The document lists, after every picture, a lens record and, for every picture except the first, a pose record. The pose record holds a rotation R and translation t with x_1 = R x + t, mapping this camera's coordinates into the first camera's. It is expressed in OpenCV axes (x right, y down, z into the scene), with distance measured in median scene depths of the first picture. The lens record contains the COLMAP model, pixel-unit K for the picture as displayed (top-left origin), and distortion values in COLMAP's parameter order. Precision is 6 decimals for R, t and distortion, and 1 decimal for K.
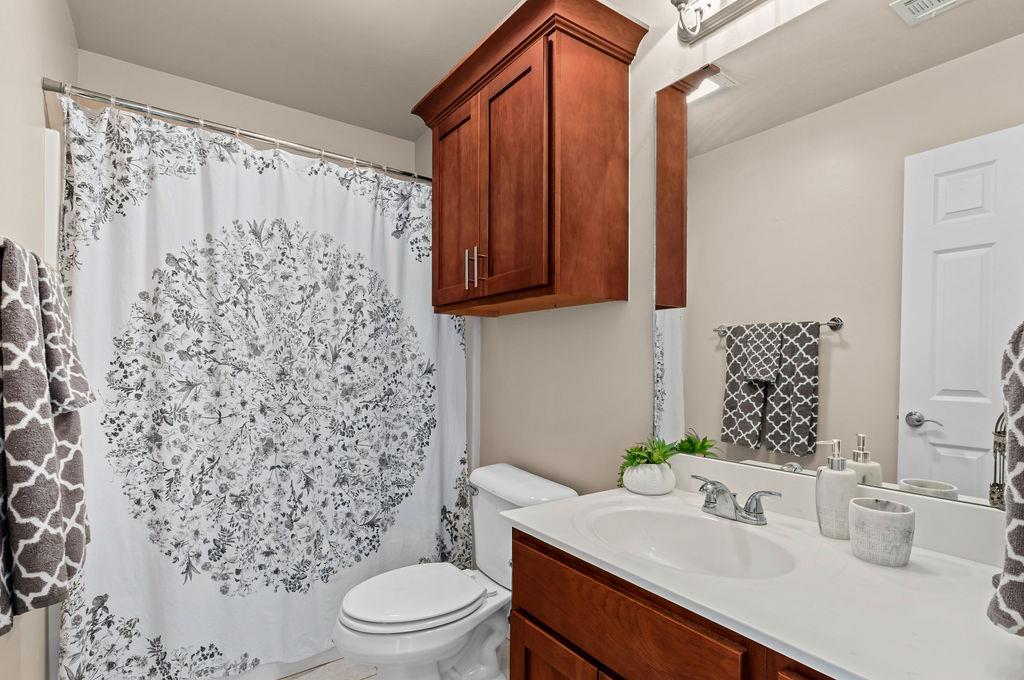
lens RADIAL K [[507.5, 0, 513.8], [0, 507.5, 347.6], [0, 0, 1]] dist [-0.007082, -0.002059]
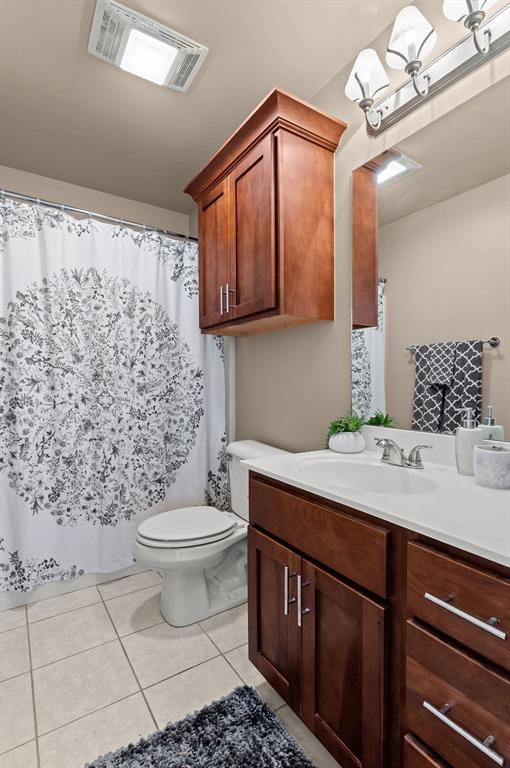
lens RADIAL K [[380.6, 0, 259.1], [0, 380.6, 385.2], [0, 0, 1]] dist [-0.007082, -0.002059]
pose [[0.999321, -0.005164, -0.036484, 0.051933], [0.006018, 0.999709, 0.023358, 0.061186], [0.036353, -0.023562, 0.999061, -0.076178]]
